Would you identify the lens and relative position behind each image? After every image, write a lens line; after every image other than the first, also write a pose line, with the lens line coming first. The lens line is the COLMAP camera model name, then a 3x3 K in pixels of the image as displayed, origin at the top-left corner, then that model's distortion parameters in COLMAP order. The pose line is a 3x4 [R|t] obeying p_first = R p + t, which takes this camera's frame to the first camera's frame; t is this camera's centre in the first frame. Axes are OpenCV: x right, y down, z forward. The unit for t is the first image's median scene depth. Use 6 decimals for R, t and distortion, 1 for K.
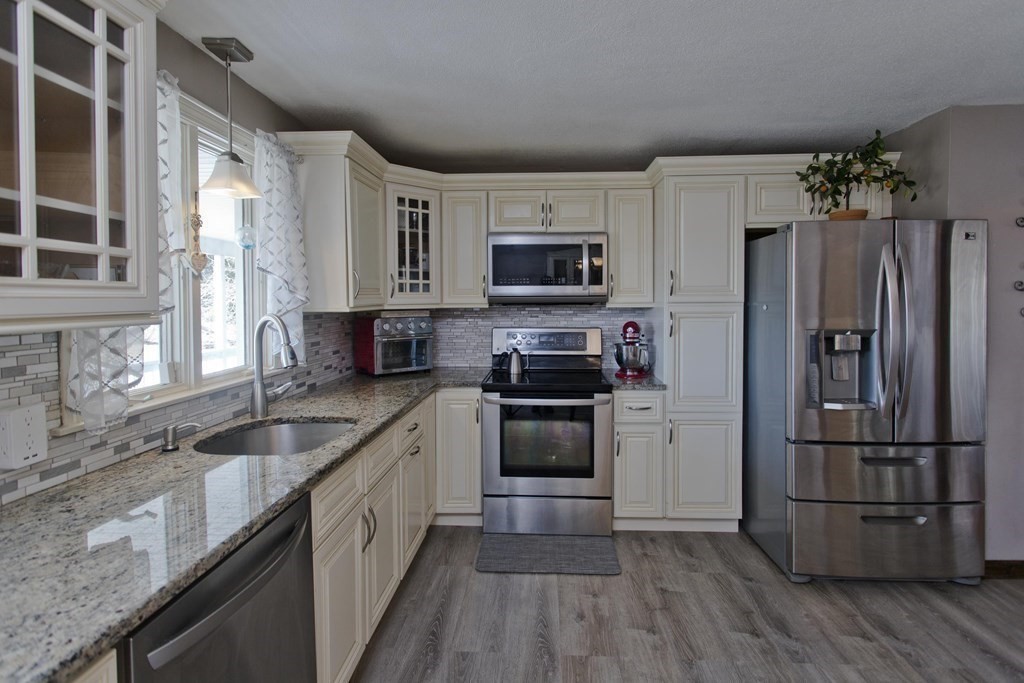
lens RADIAL K [[494.6, 0, 521.2], [0, 494.6, 314.4], [0, 0, 1]] dist [-0.002681, 0.003914]
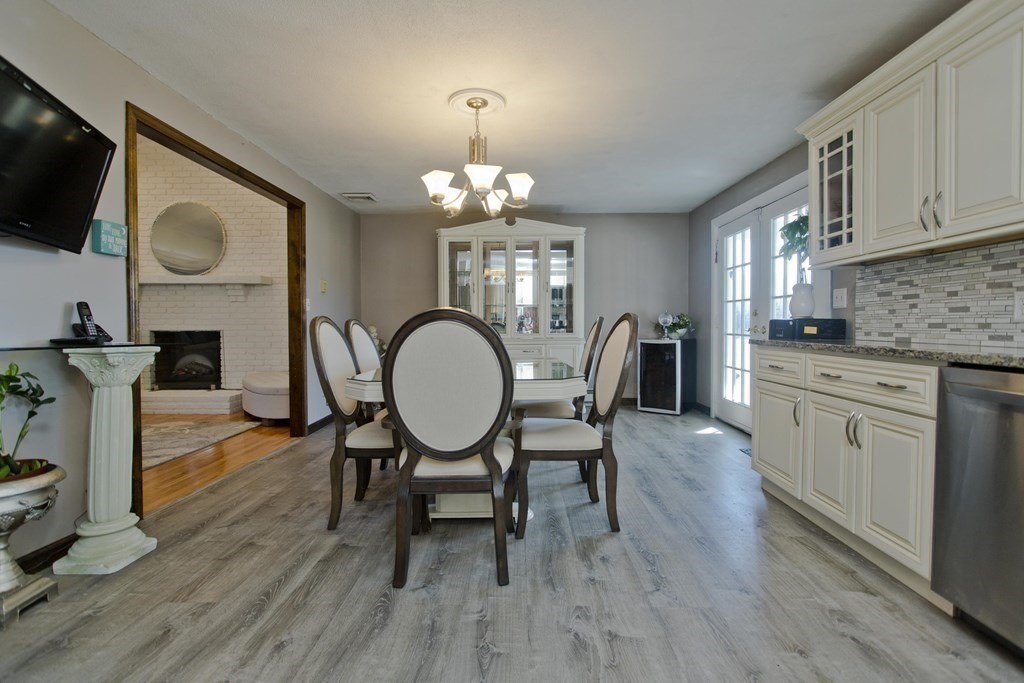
lens RADIAL K [[494.6, 0, 511.9], [0, 494.6, 332.3], [0, 0, 1]] dist [-0.002681, 0.003914]
pose [[-0.999521, 0.001787, -0.030889, 0.298719], [0.000525, 0.999166, 0.040818, 0.110462], [0.030936, 0.040782, -0.998689, 0.813259]]
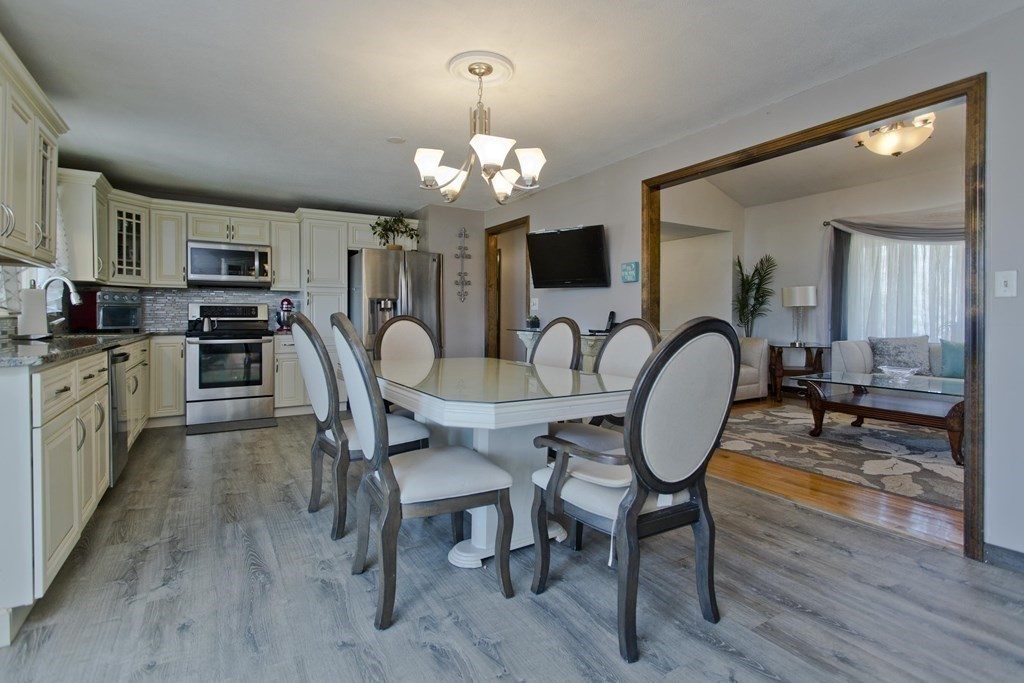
lens RADIAL K [[494.6, 0, 506.6], [0, 494.6, 323.2], [0, 0, 1]] dist [-0.002681, 0.003914]
pose [[0.830366, -0.002881, 0.557211, -0.110128], [0.011122, 0.999873, -0.011404, 0.140661], [-0.557108, 0.015667, 0.830292, -0.940470]]
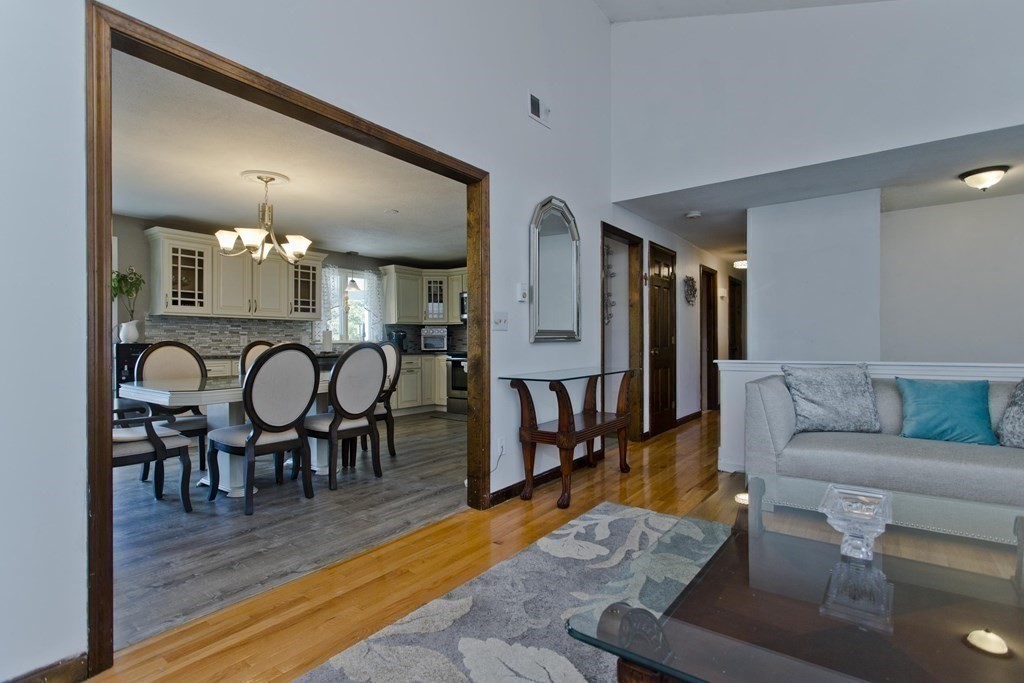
lens RADIAL K [[494.6, 0, 513.6], [0, 494.6, 343.6], [0, 0, 1]] dist [-0.002681, 0.003914]
pose [[0.832192, 0.001516, -0.554485, 1.604972], [-0.015984, 0.999646, -0.021257, 0.140813], [0.554256, 0.026553, 0.831922, -0.919384]]
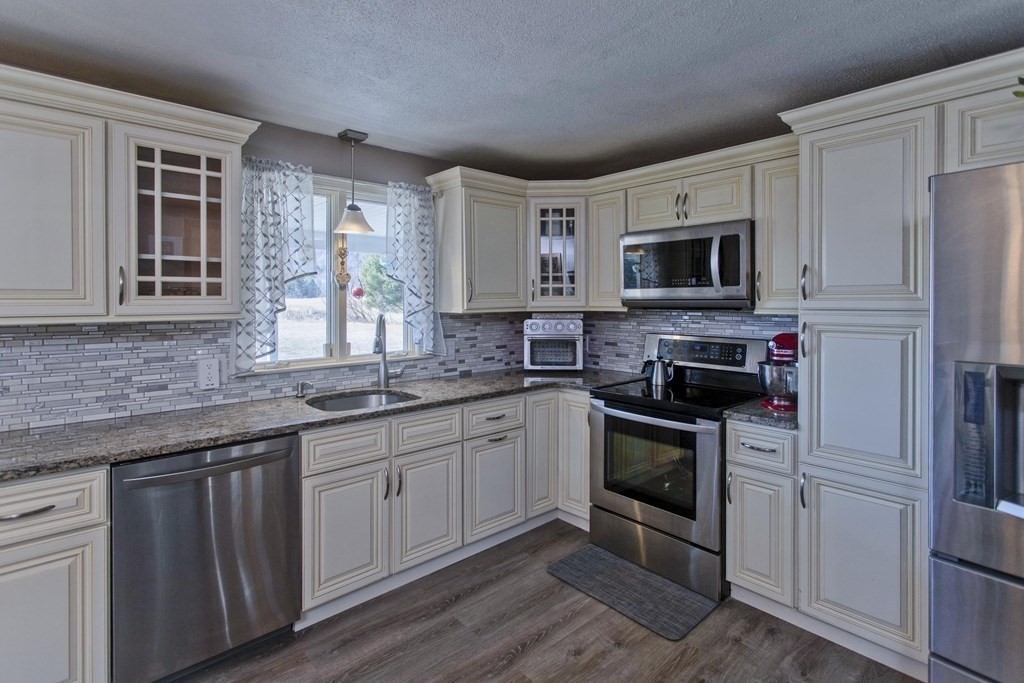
lens RADIAL K [[494.6, 0, 503.2], [0, 494.6, 303.5], [0, 0, 1]] dist [-0.002681, 0.003914]
pose [[0.699381, 0.007236, -0.714713, 0.497361], [-0.020697, 0.999734, -0.010131, -0.015984], [0.714450, 0.021877, 0.699345, 0.183212]]
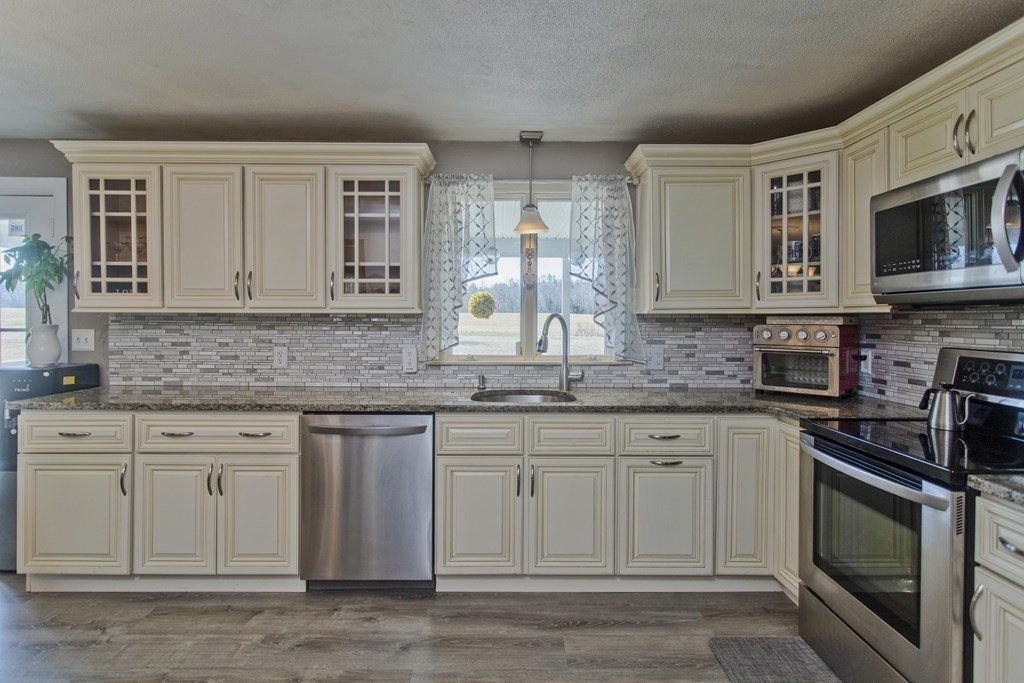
lens RADIAL K [[529.1, 0, 509.2], [0, 529.1, 321.3], [0, 0, 1]] dist [-0.005411, 0.003071]
pose [[0.056981, 0.012573, -0.998296, 0.637710], [-0.031373, 0.999449, 0.010797, 0.006723], [0.997882, 0.030705, 0.057344, 0.536709]]
